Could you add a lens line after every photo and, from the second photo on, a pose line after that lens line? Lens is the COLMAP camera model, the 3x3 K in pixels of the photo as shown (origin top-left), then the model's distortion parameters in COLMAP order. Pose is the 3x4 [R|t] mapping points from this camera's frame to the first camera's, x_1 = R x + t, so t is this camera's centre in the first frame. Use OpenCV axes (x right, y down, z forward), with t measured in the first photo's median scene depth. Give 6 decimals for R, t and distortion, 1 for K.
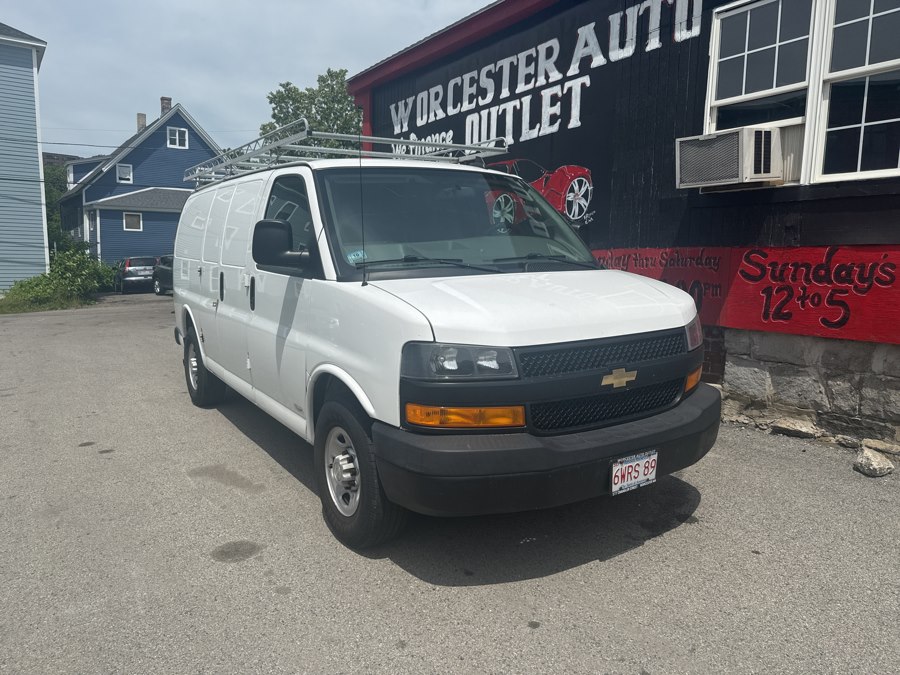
lens RADIAL K [[628.3, 0, 447.2], [0, 628.3, 345.5], [0, 0, 1]] dist [0.011378, -0.023205]
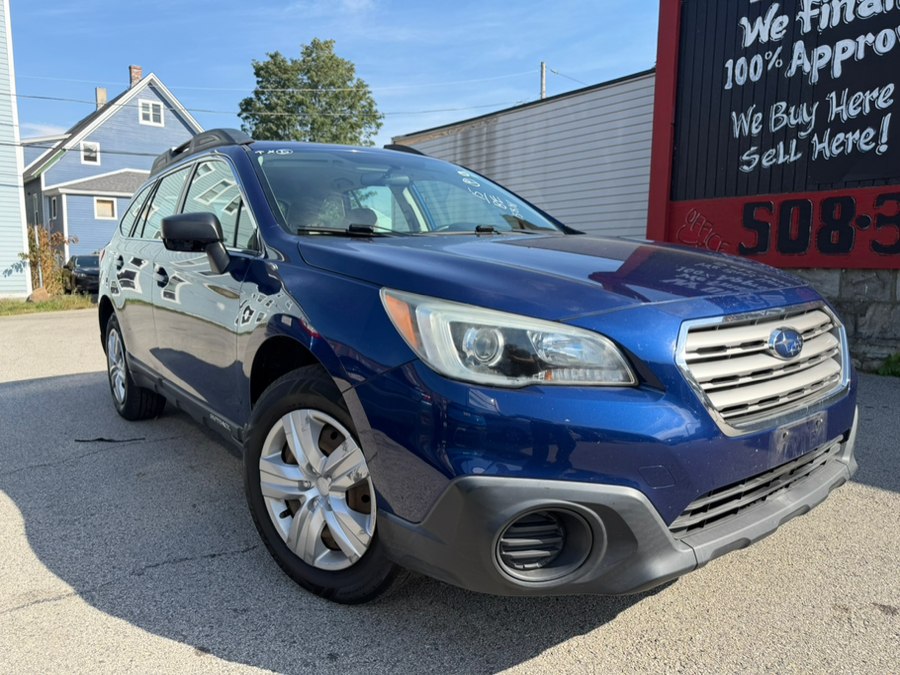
lens RADIAL K [[628.3, 0, 451.9], [0, 628.3, 341.1], [0, 0, 1]] dist [0.011378, -0.023205]
pose [[0.995737, -0.026224, 0.088426, -0.529464], [0.026304, 0.999654, 0.000260, -0.017835], [-0.088403, 0.002067, 0.996083, 0.509419]]
